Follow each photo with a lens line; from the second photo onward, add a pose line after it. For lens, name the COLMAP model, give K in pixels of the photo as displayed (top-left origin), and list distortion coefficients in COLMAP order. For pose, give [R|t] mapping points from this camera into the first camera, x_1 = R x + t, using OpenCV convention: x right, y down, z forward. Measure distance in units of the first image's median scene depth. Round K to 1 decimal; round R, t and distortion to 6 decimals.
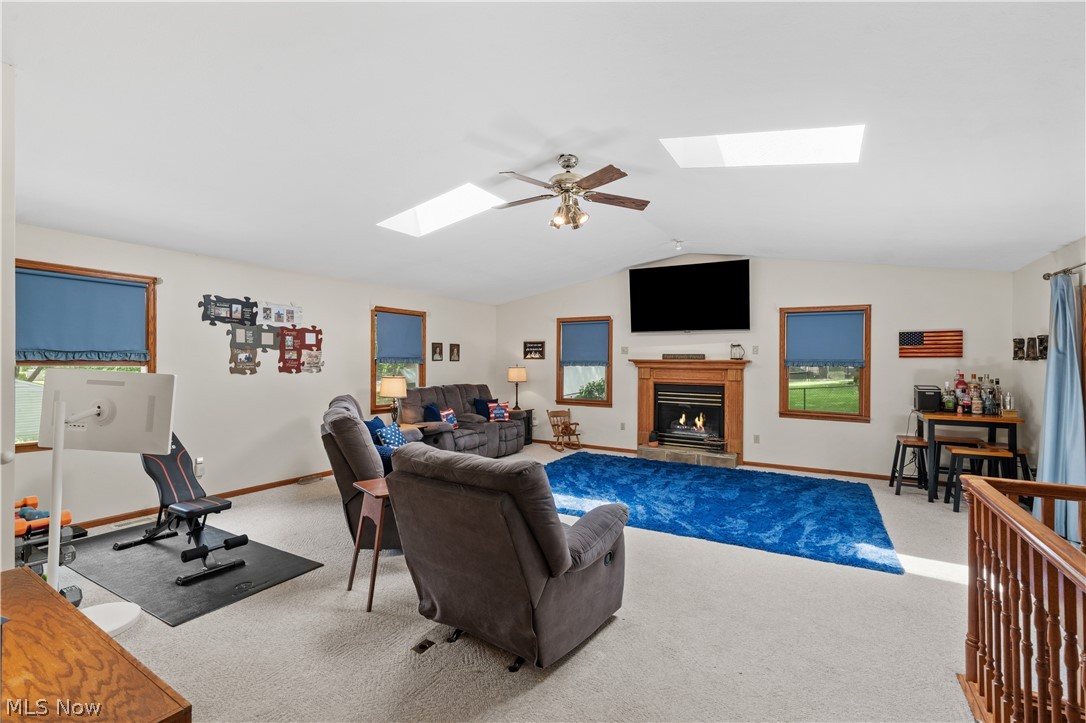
lens RADIAL K [[478.0, 0, 544.4], [0, 478.0, 352.7], [0, 0, 1]] dist [0.002058, 0.000057]
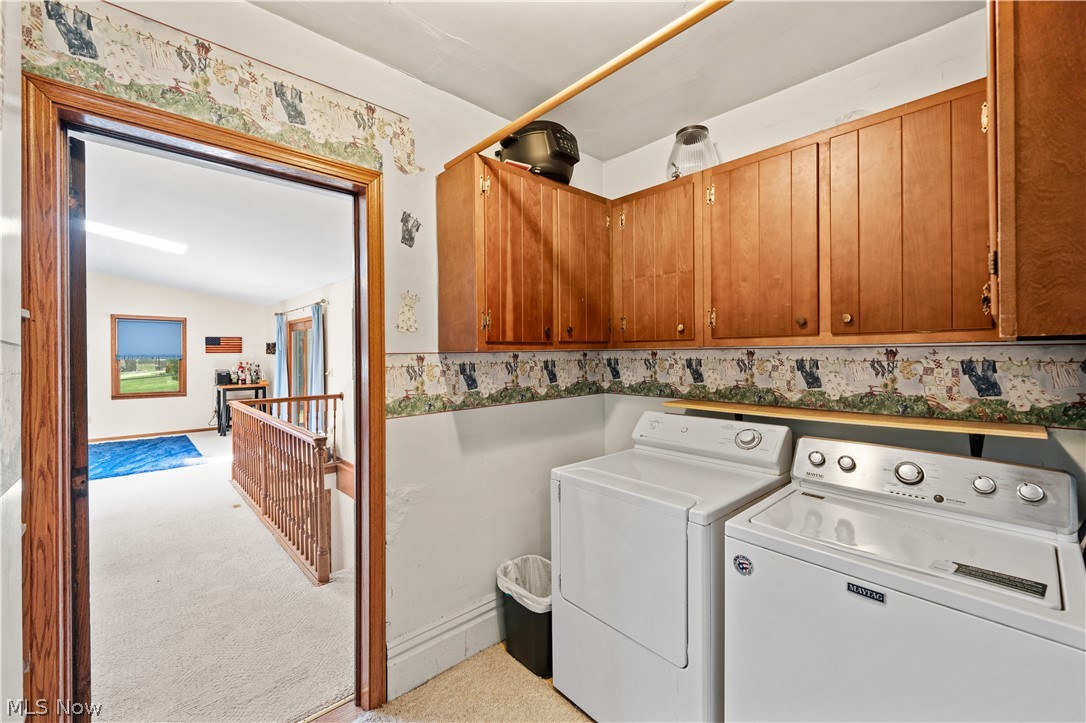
lens RADIAL K [[444.0, 0, 543.0], [0, 444.0, 358.3], [0, 0, 1]] dist [0.000535, 0.000040]
pose [[0.280397, -0.017912, 0.959717, -0.585849], [-0.010016, 0.999717, 0.021585, -0.024342], [-0.959832, -0.015665, 0.280138, -0.794790]]
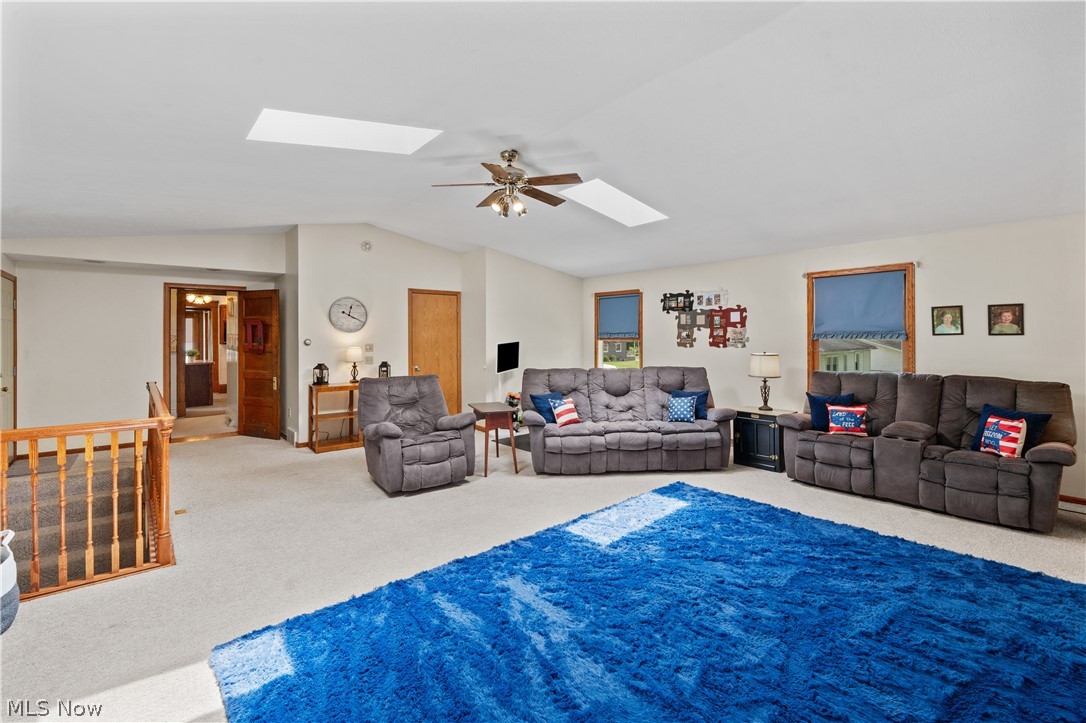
lens RADIAL K [[478.0, 0, 544.4], [0, 478.0, 352.7], [0, 0, 1]] dist [0.002058, 0.000057]
pose [[-0.308326, 0.024962, -0.950953, 0.724401], [0.020033, 0.999604, 0.019744, 0.023412], [0.951070, -0.012963, -0.308704, 0.940039]]
